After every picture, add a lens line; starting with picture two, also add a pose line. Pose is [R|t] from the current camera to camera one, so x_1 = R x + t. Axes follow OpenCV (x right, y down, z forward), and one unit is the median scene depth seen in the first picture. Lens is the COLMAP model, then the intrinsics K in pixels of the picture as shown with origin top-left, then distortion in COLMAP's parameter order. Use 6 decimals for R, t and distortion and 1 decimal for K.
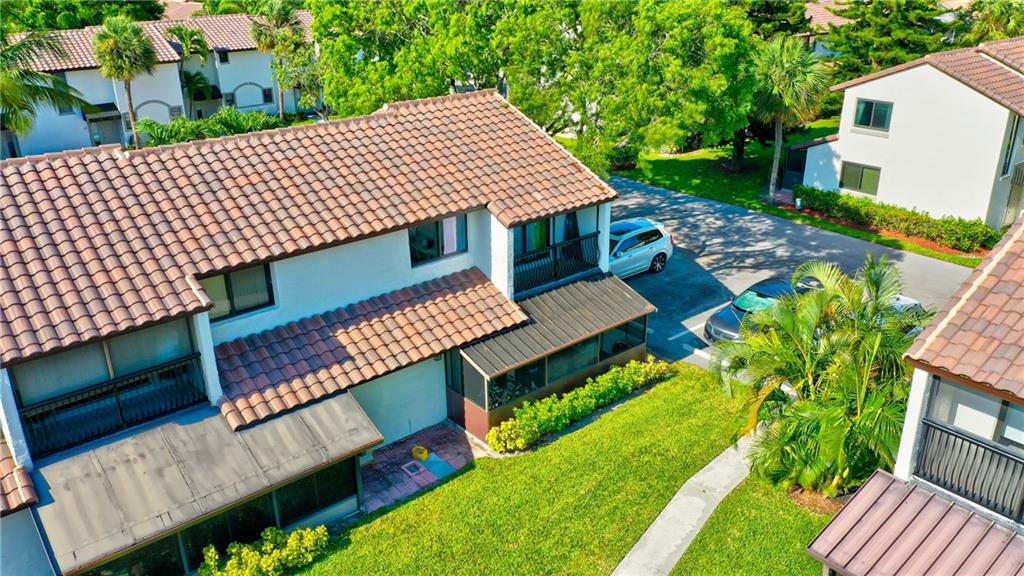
lens RADIAL K [[807.6, 0, 512.0], [0, 807.6, 288.0], [0, 0, 1]] dist [-0.006865, -0.003346]
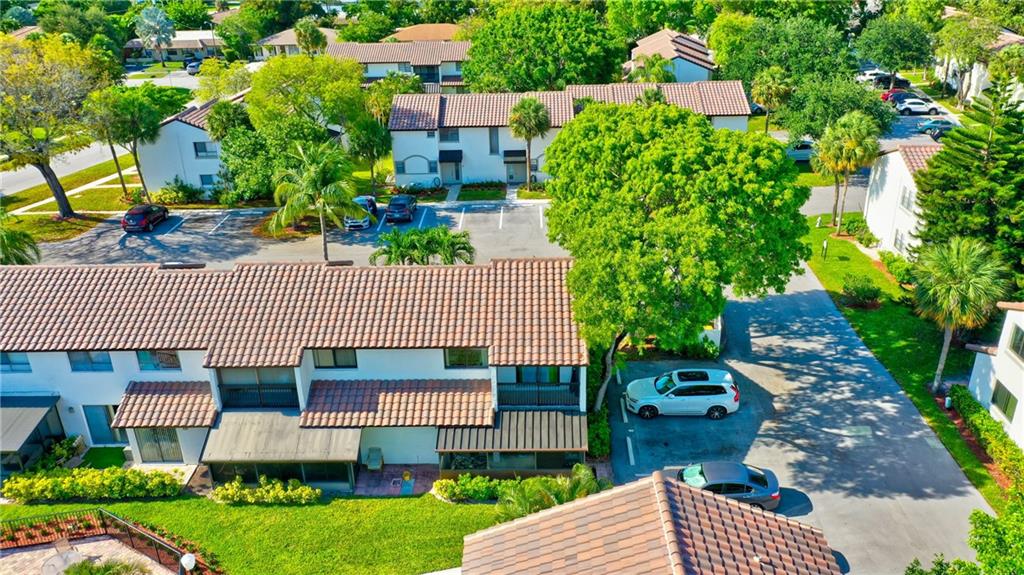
lens RADIAL K [[807.6, 0, 512.0], [0, 807.6, 287.5], [0, 0, 1]] dist [-0.006865, -0.003346]
pose [[0.759489, 0.271010, -0.591379, 1.035468], [-0.247109, 0.961136, 0.123103, -0.481244], [0.601758, 0.052640, 0.796942, -0.270365]]
